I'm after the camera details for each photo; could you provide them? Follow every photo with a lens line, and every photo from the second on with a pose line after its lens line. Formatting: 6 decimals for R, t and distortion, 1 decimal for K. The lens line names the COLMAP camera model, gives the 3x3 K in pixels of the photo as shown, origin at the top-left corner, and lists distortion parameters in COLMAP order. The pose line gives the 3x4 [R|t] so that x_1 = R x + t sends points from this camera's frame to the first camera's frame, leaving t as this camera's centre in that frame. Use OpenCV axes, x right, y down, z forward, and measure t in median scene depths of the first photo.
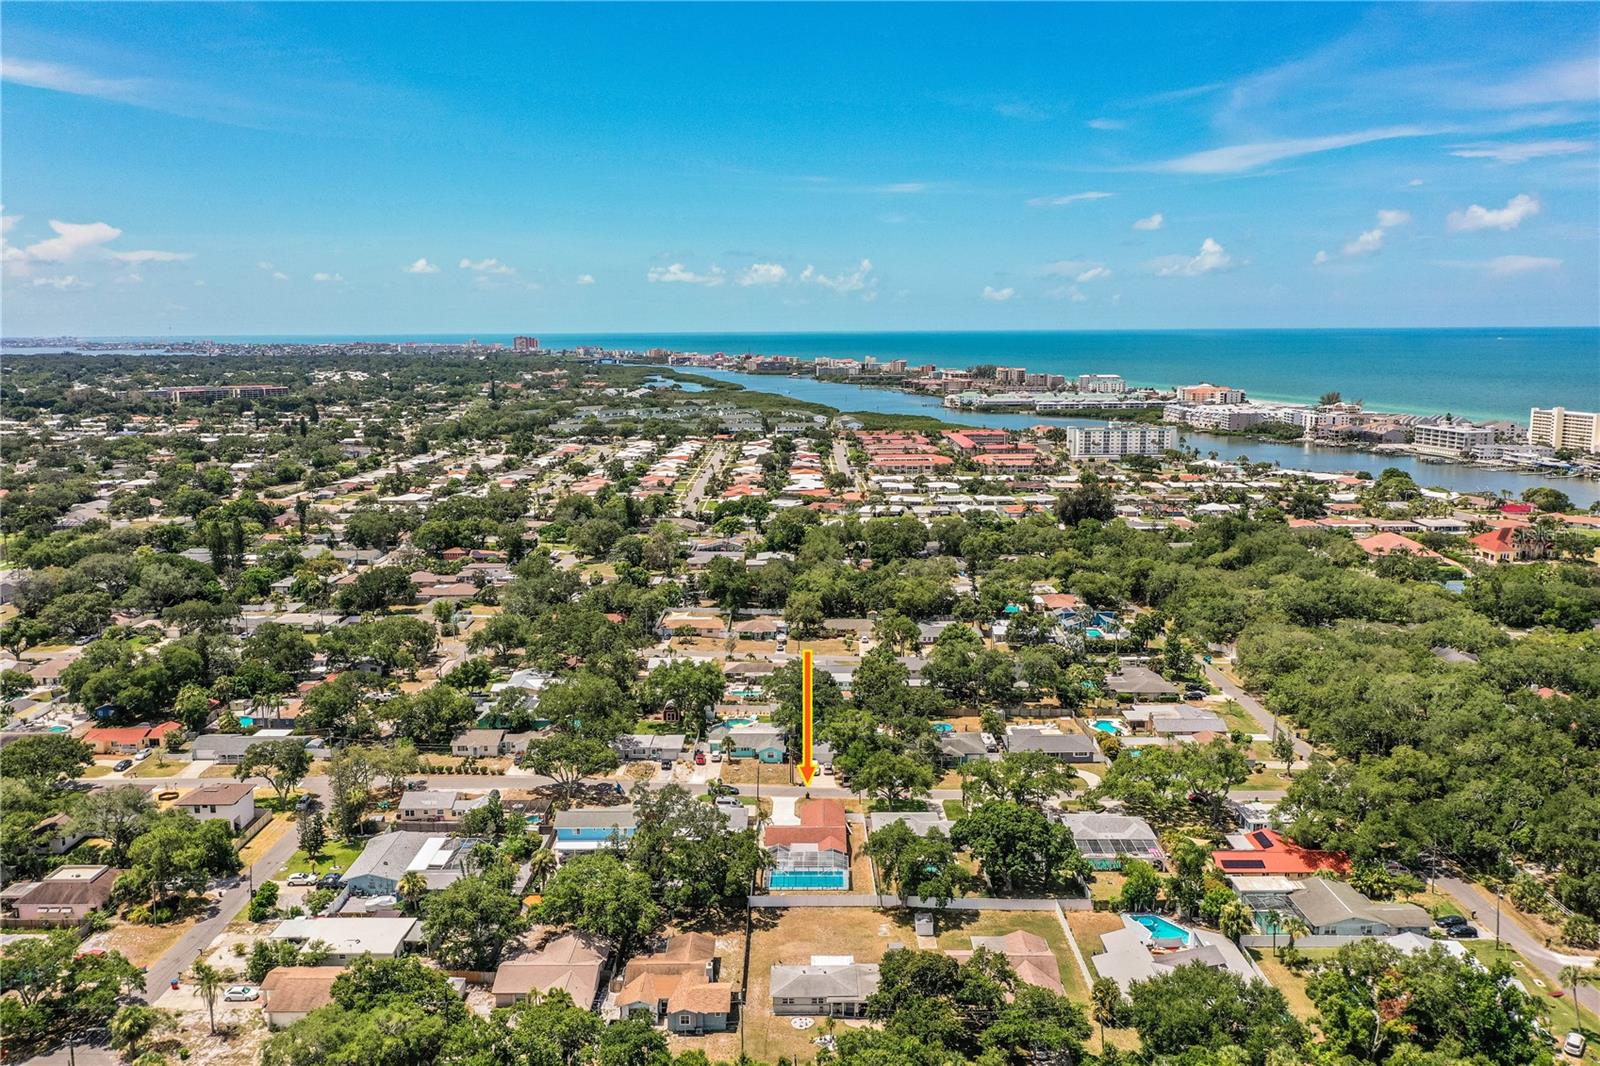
lens RADIAL K [[1257.2, 0, 799.4], [0, 1257.2, 522.0], [0, 0, 1]] dist [0.000125, 0.008230]
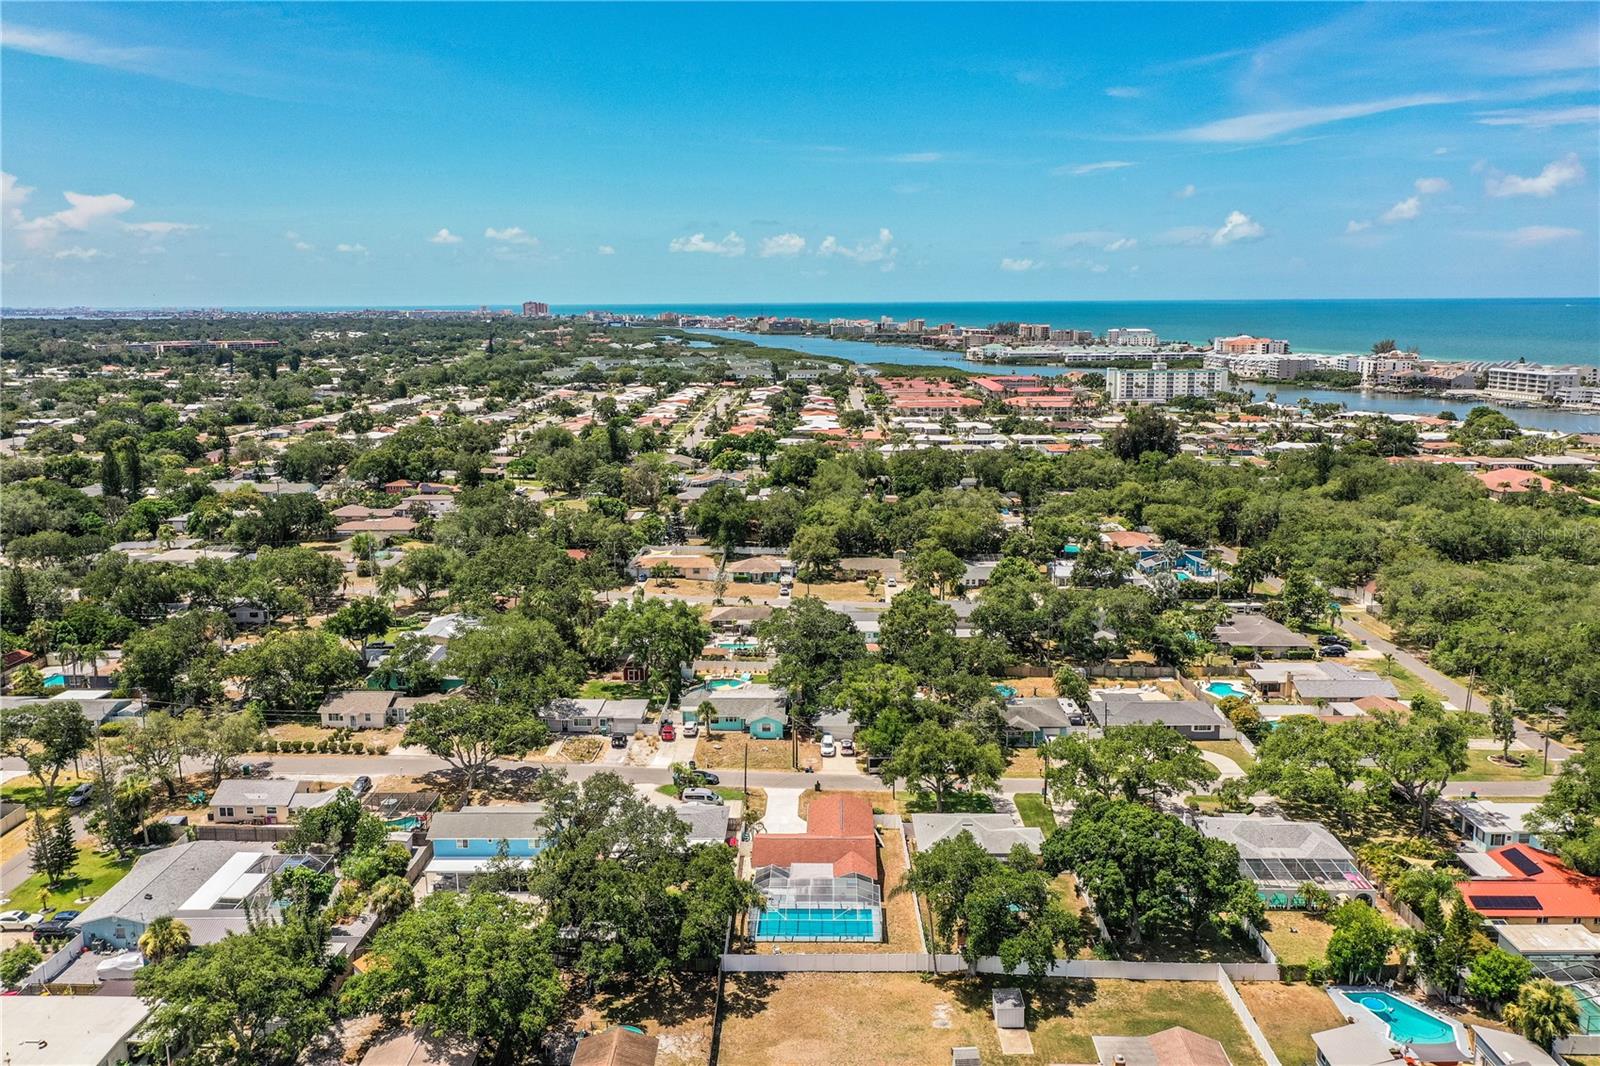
lens RADIAL K [[1257.2, 0, 800.8], [0, 1257.2, 537.6], [0, 0, 1]] dist [0.000125, 0.008230]
pose [[0.999948, 0.002038, -0.009960, 0.003102], [-0.001695, 0.999407, 0.034400, 0.046143], [0.010025, -0.034382, 0.999358, 0.253421]]
